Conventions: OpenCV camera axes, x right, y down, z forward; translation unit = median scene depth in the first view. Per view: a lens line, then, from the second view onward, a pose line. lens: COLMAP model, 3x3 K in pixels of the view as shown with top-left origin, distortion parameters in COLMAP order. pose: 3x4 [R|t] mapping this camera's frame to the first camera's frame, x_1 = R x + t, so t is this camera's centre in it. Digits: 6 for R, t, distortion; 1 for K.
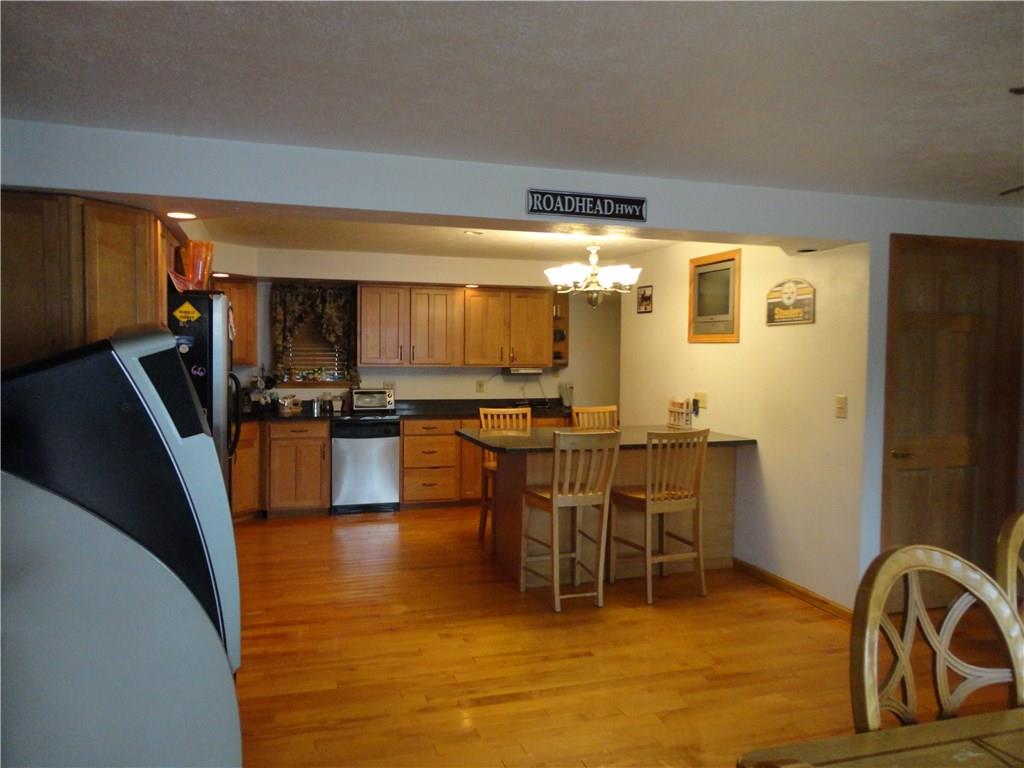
lens RADIAL K [[761.7, 0, 511.0], [0, 761.7, 384.3], [0, 0, 1]] dist [-0.017859, 0.015268]
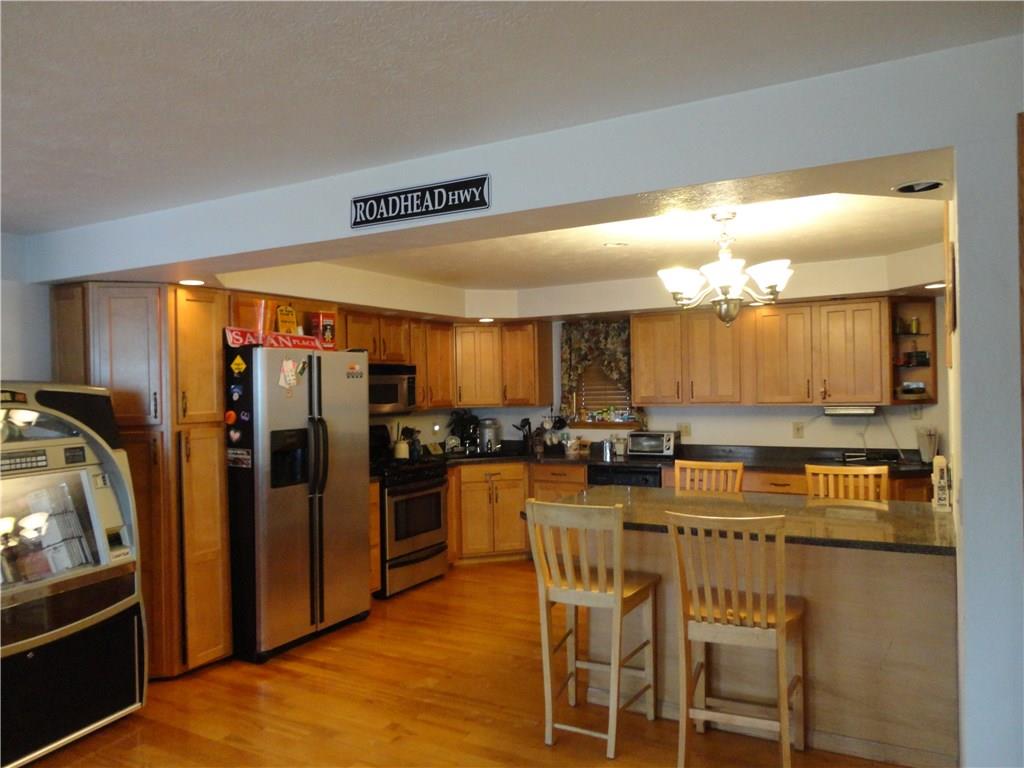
lens RADIAL K [[761.7, 0, 511.1], [0, 761.7, 380.7], [0, 0, 1]] dist [-0.017859, 0.015268]
pose [[0.672047, -0.027254, -0.740006, 0.498539], [-0.008068, 0.998994, -0.044120, -0.017209], [0.740464, 0.035621, 0.671151, 0.392058]]
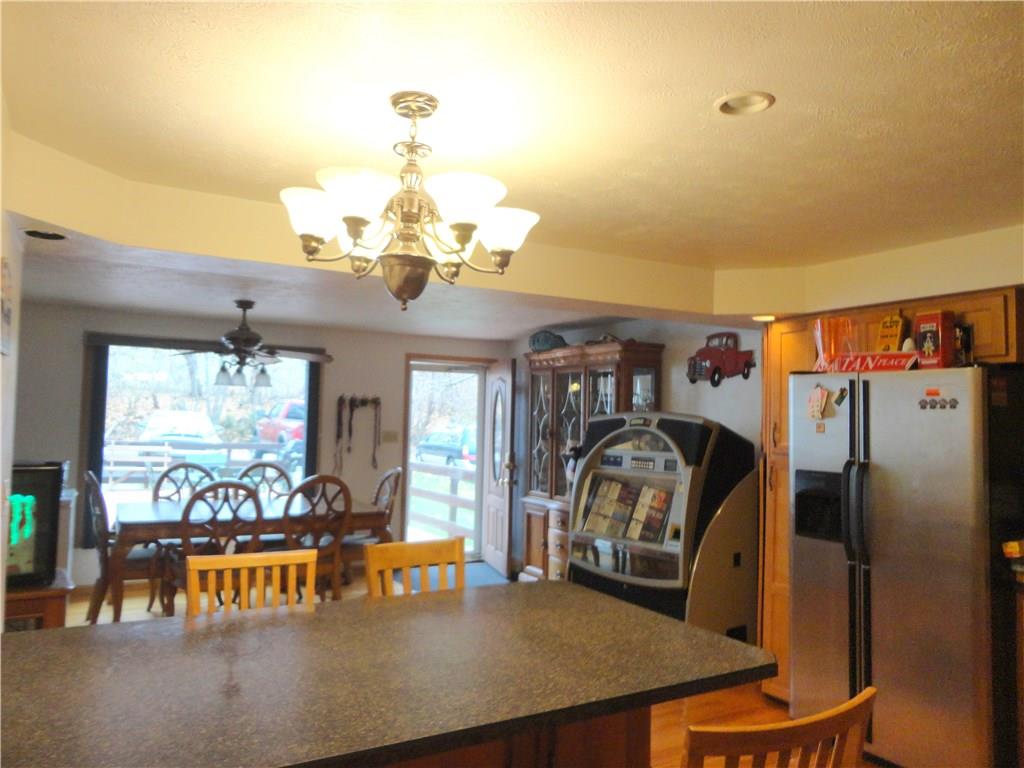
lens RADIAL K [[761.7, 0, 512.9], [0, 761.7, 381.1], [0, 0, 1]] dist [-0.017859, 0.015268]
pose [[-0.980812, -0.044964, -0.189699, 0.158632], [-0.043728, 0.998986, -0.010699, -0.056950], [0.189988, -0.002199, -0.981784, 1.307585]]
